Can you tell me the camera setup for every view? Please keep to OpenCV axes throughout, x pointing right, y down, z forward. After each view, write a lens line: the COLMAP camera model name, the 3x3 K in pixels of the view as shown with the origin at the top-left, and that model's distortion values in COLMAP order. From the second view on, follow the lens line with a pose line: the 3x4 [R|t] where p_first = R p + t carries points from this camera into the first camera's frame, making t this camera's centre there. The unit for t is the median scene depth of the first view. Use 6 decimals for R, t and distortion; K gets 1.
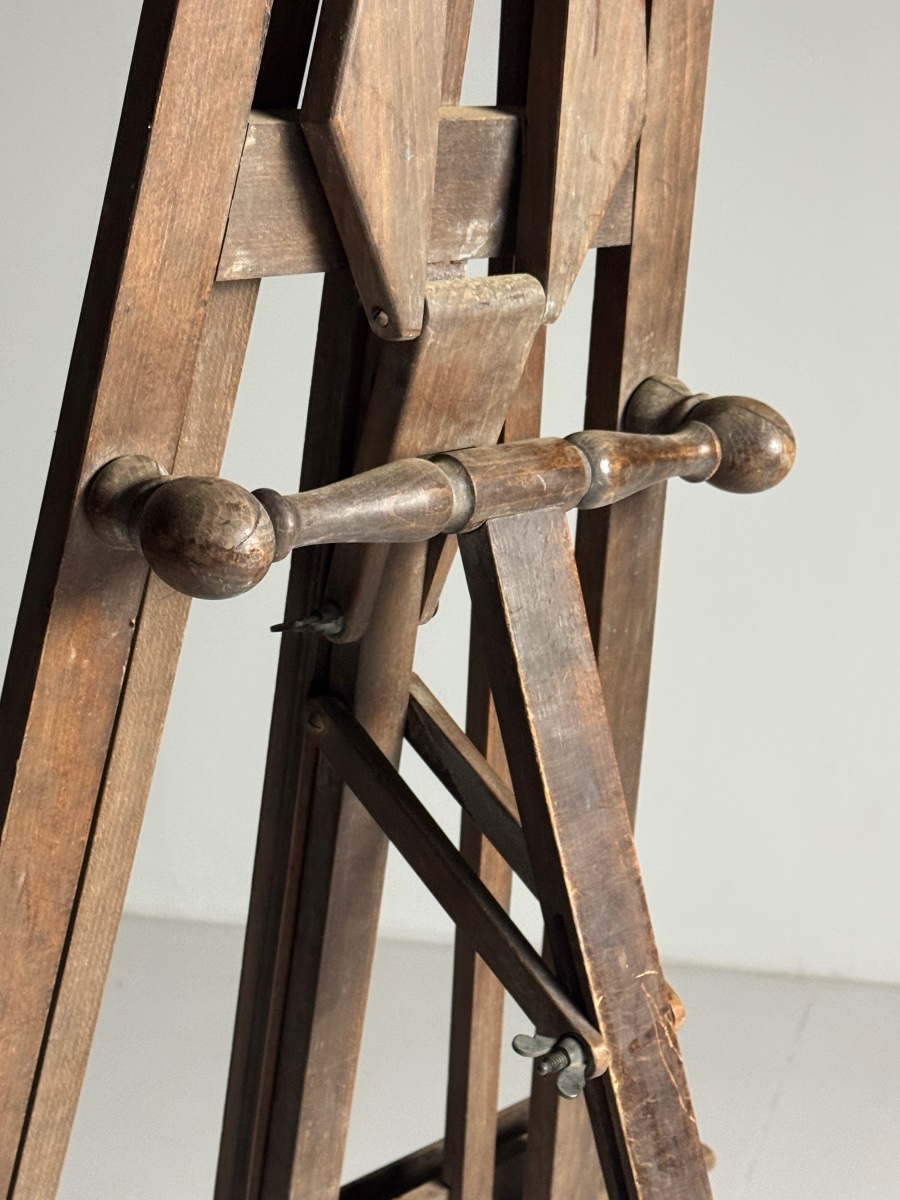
lens RADIAL K [[2182.4, 0, 450.6], [0, 2182.4, 598.6], [0, 0, 1]] dist [0.067586, 0.000000]
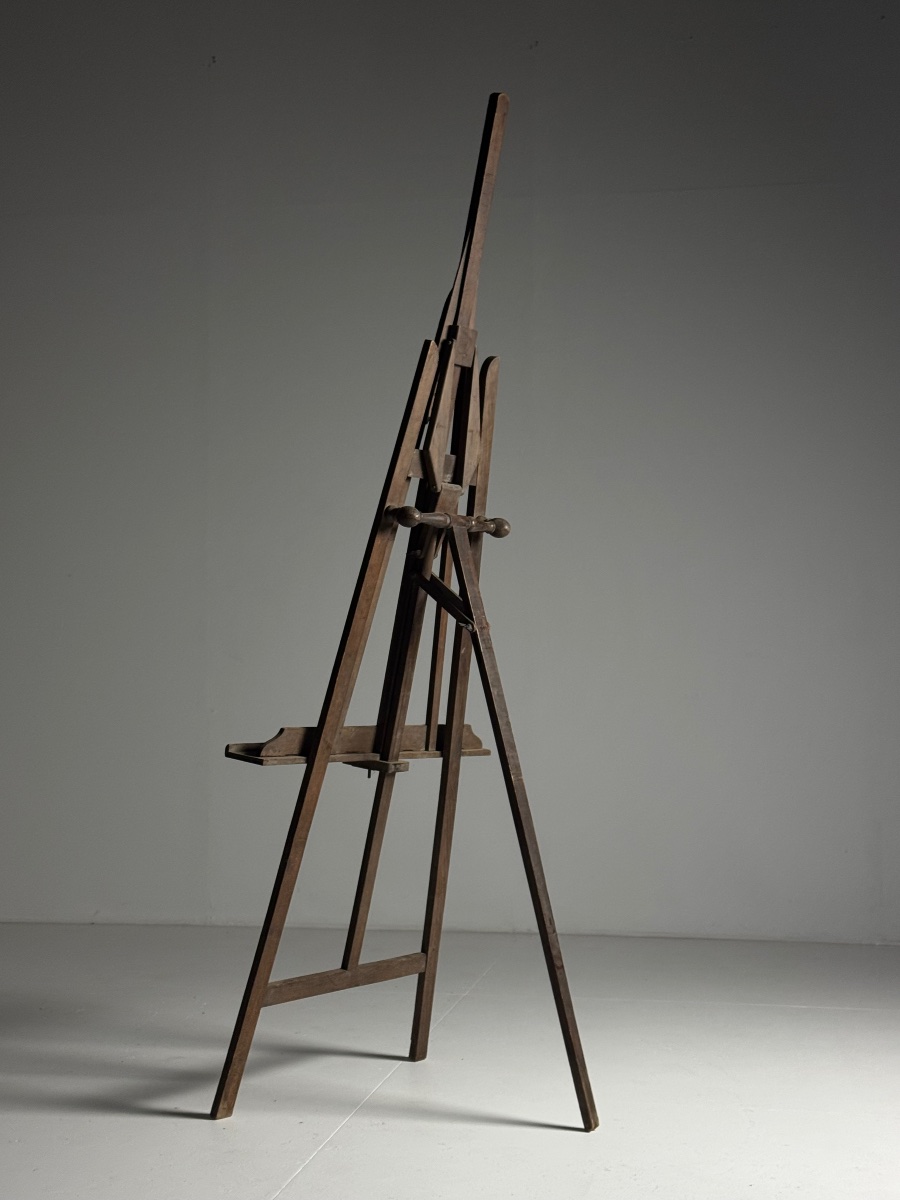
lens RADIAL K [[1793.4, 0, 451.0], [0, 1793.4, 601.6], [0, 0, 1]] dist [0.134301, 0.000000]
pose [[0.993056, 0.027231, 0.114451, -0.460637], [0.001252, 0.970341, -0.241737, 1.145713], [-0.117639, 0.240202, 0.963568, -3.019842]]
